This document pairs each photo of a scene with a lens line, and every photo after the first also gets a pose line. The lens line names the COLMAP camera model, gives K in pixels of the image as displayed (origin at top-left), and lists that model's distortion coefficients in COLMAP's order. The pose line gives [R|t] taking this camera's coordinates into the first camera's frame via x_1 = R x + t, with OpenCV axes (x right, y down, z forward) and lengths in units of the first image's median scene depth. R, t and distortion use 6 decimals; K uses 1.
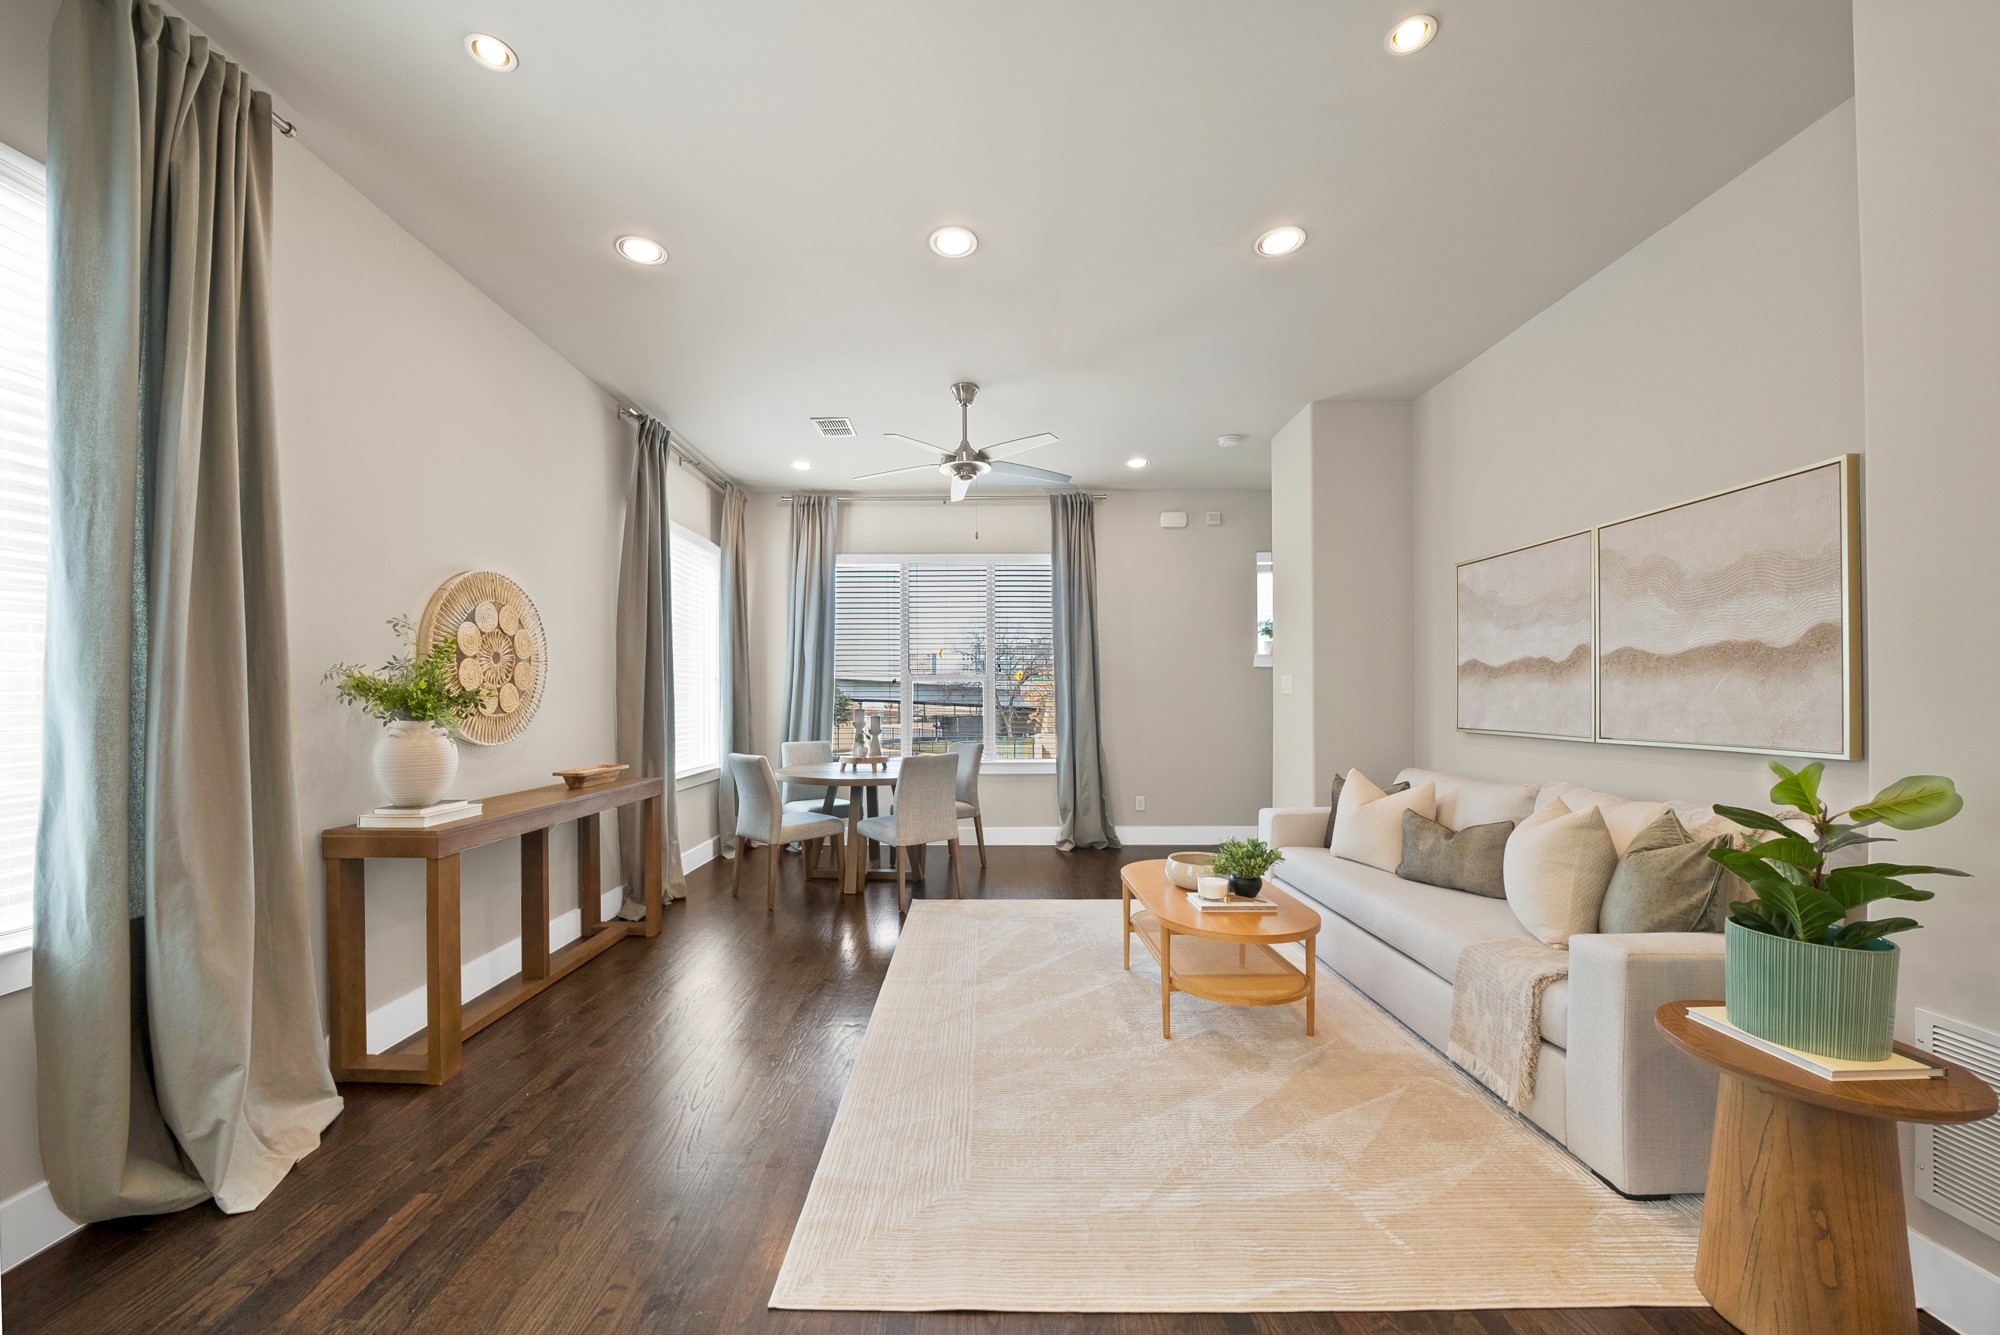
lens RADIAL K [[725.5, 0, 997.0], [0, 725.5, 694.6], [0, 0, 1]] dist [-0.017305, 0.001903]
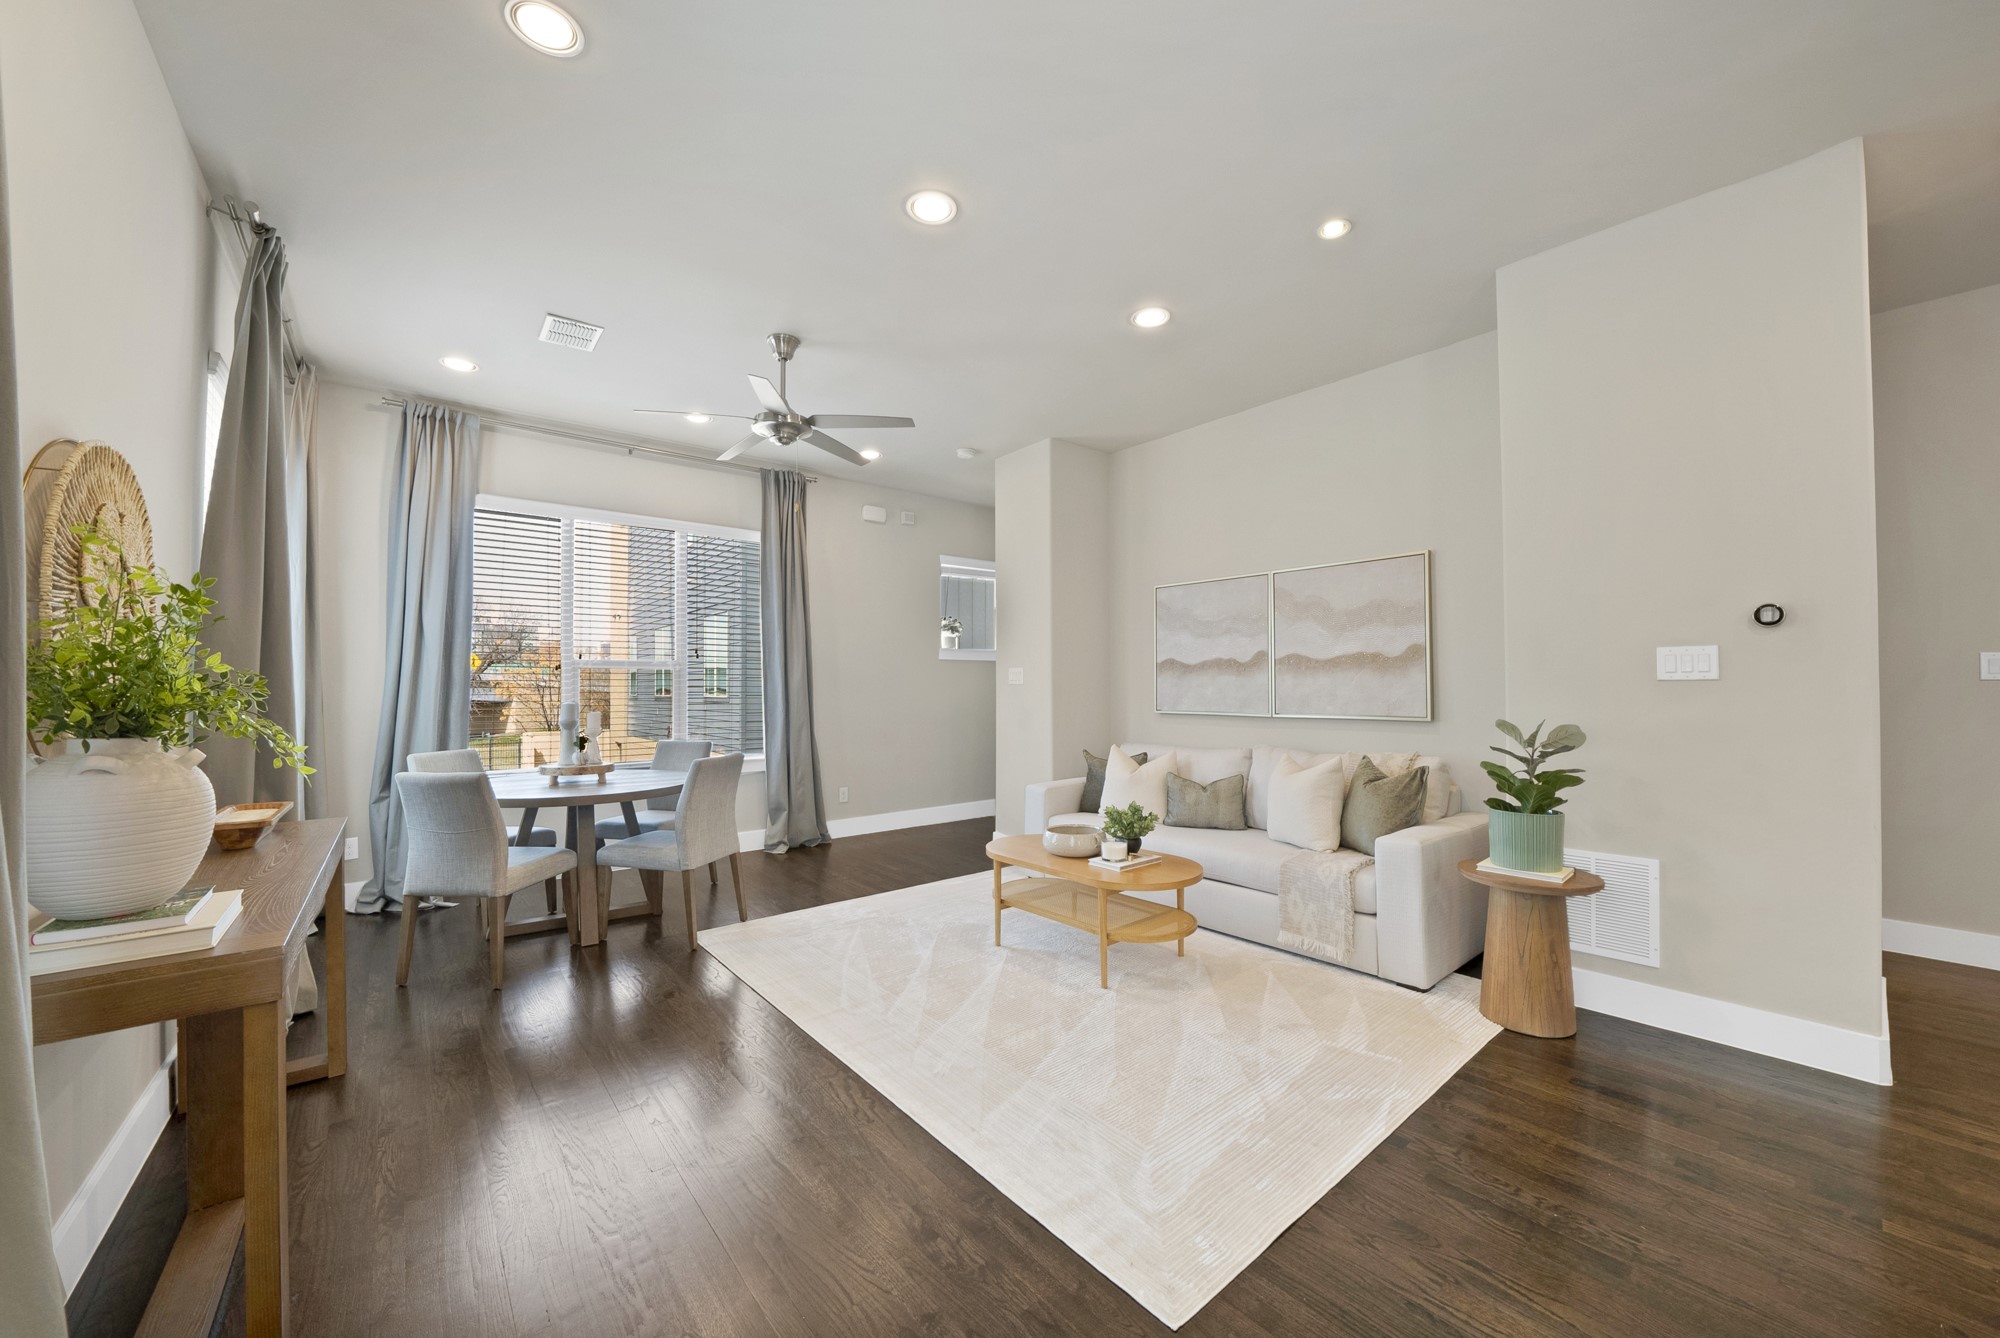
lens RADIAL K [[725.5, 0, 1008.3], [0, 725.5, 675.4], [0, 0, 1]] dist [-0.017305, 0.001903]
pose [[0.768850, 0.008941, 0.639367, -0.558545], [-0.000136, 0.999905, -0.013819, 0.001485], [-0.639430, 0.010538, 0.768777, 0.202381]]
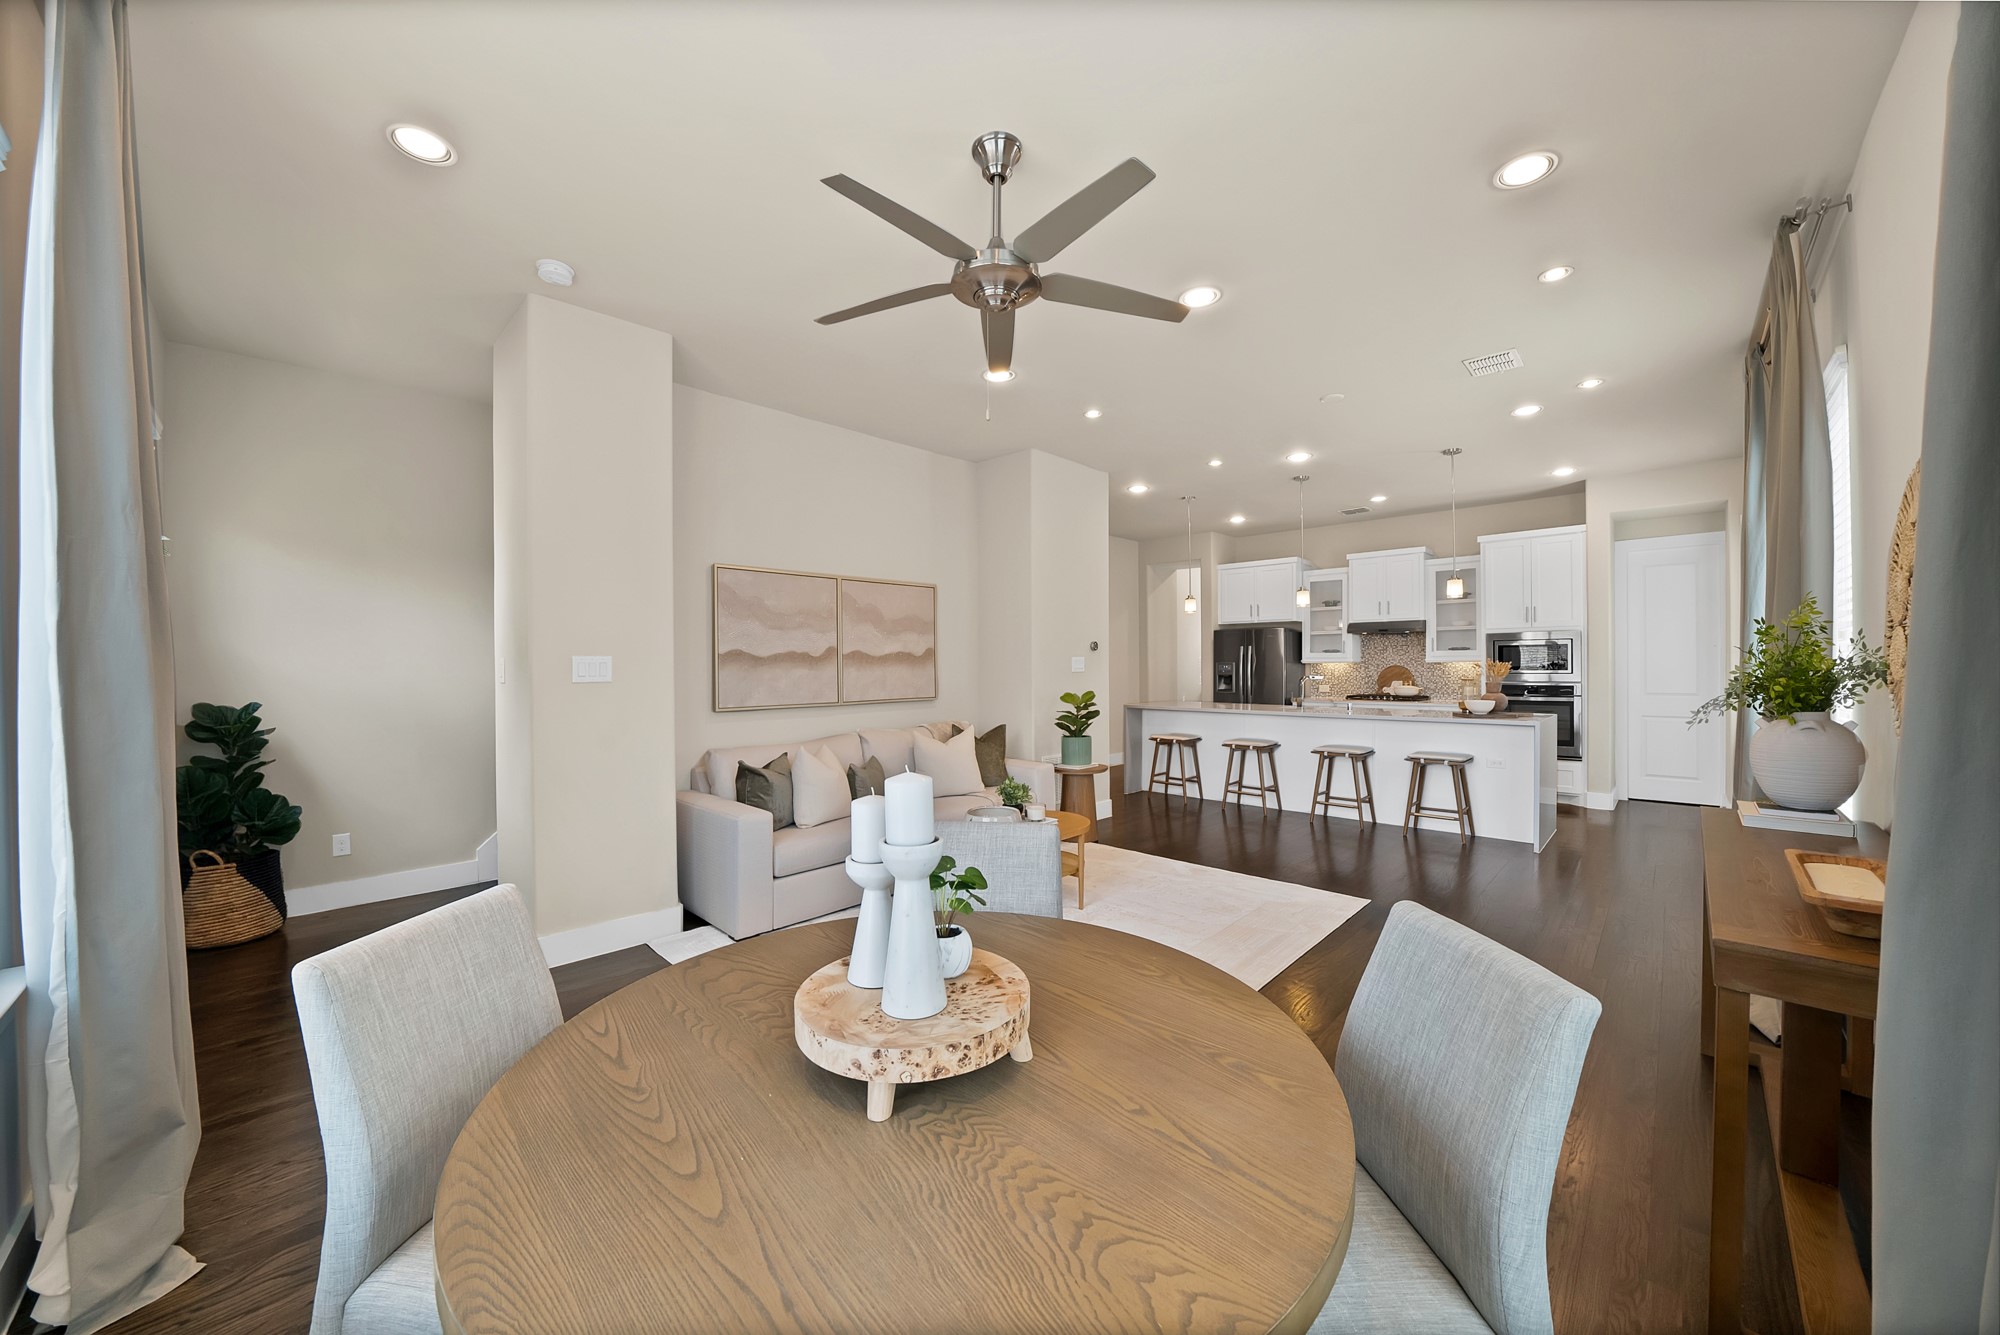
lens RADIAL K [[725.5, 0, 995.8], [0, 725.5, 666.7], [0, 0, 1]] dist [-0.017305, 0.001903]
pose [[-0.711954, 0.004687, 0.702210, -0.638391], [0.006342, 0.999980, -0.000245, -0.021653], [-0.702197, 0.004279, -0.711970, 2.010092]]
